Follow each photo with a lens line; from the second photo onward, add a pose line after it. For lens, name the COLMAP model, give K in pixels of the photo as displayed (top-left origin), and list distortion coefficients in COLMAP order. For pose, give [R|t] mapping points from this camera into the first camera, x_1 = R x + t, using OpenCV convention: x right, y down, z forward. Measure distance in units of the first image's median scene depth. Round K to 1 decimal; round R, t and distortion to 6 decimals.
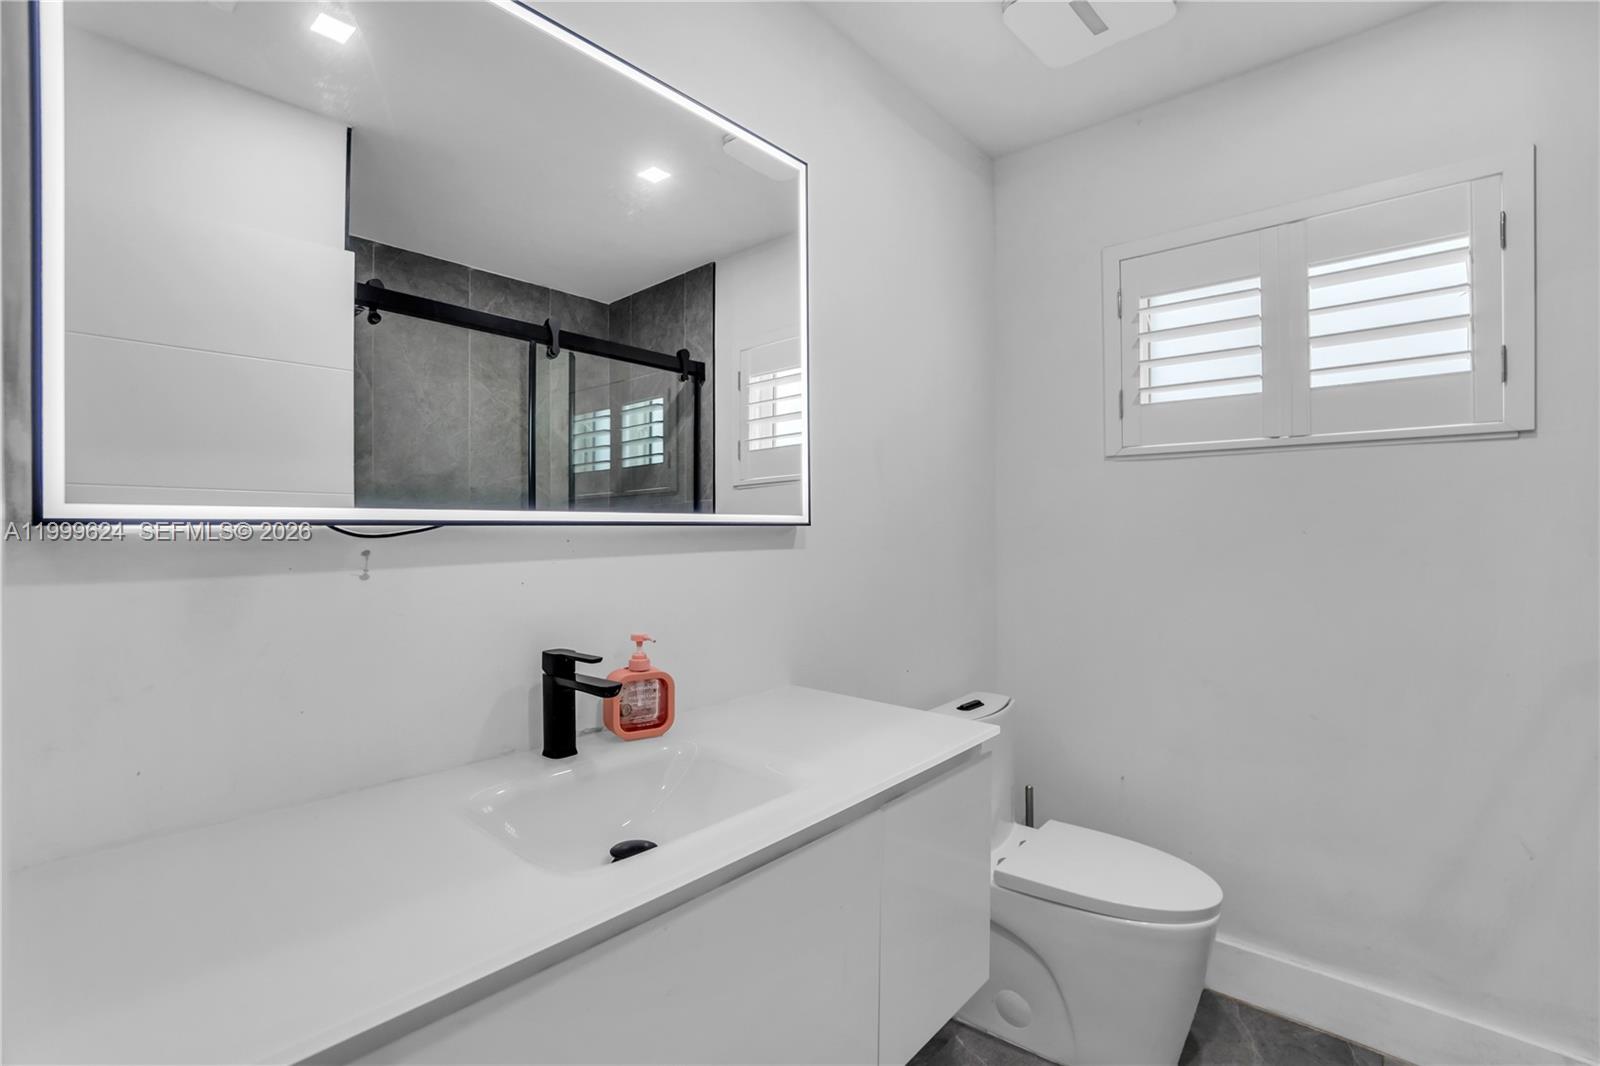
lens RADIAL K [[730.2, 0, 804.4], [0, 730.2, 529.5], [0, 0, 1]] dist [0.000046, -0.000006]
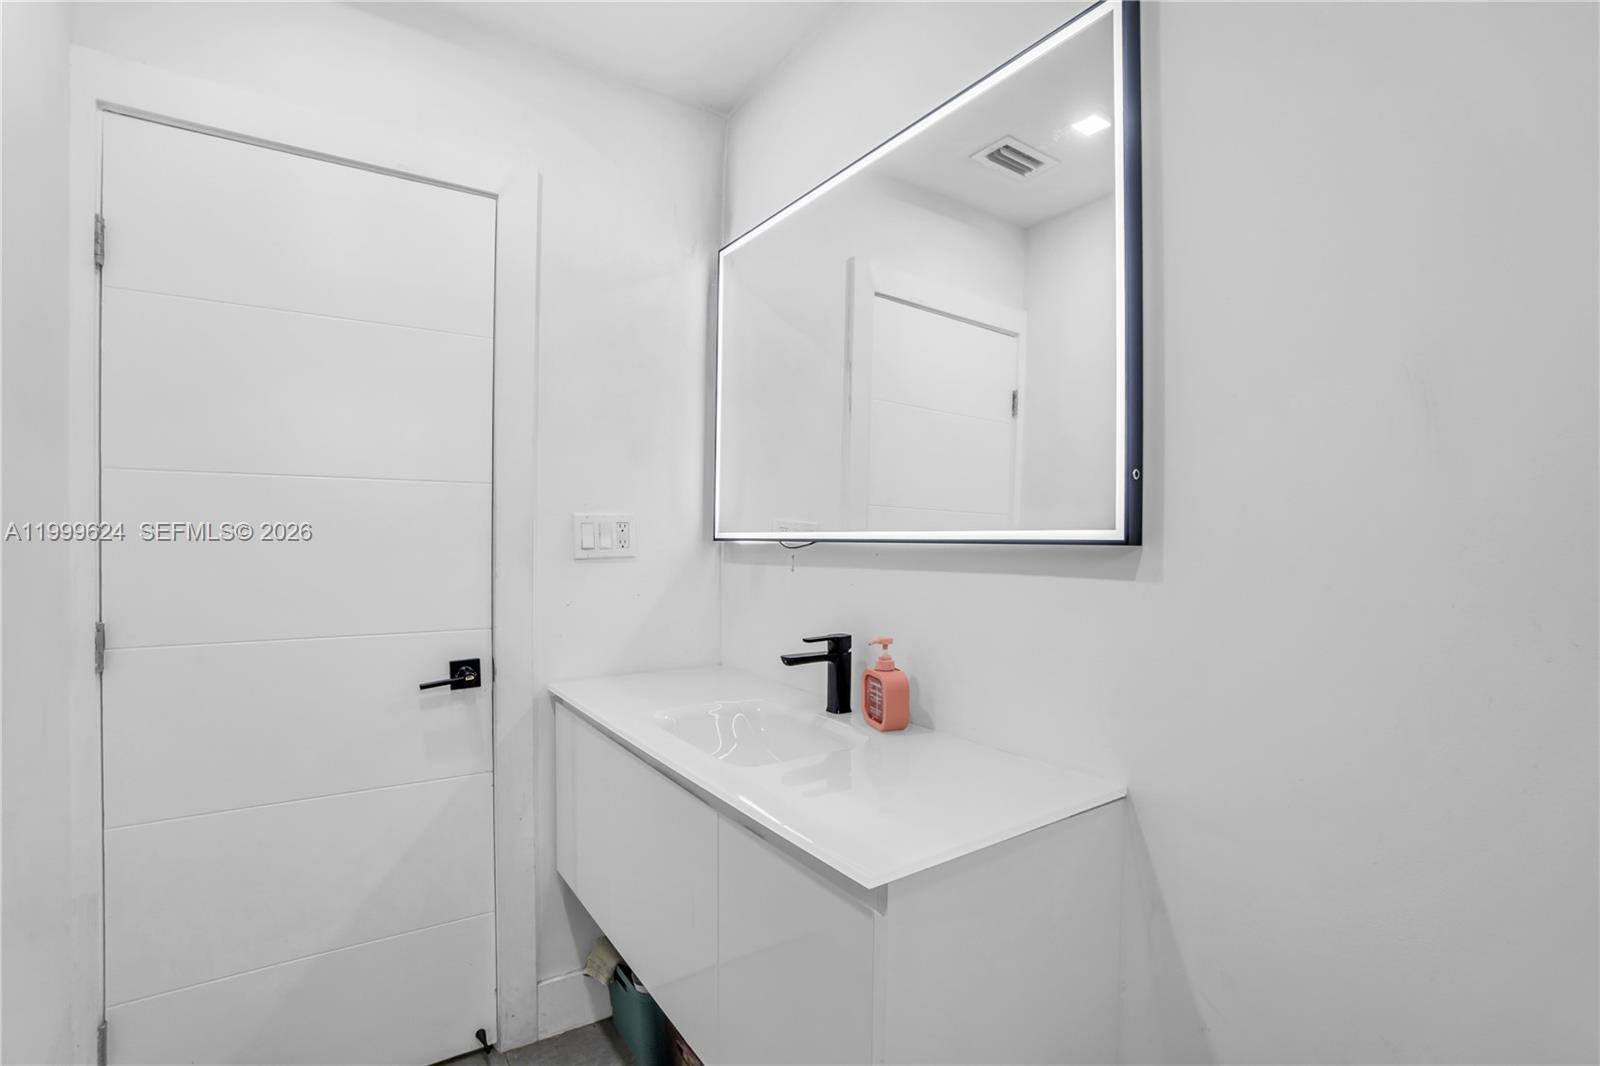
lens RADIAL K [[730.2, 0, 804.3], [0, 730.2, 535.5], [0, 0, 1]] dist [0.000046, -0.000006]
pose [[-0.244378, -0.007921, -0.969648, 0.989871], [-0.009889, 0.999935, -0.005676, -0.009520], [0.969630, 0.008202, -0.244440, 1.248710]]
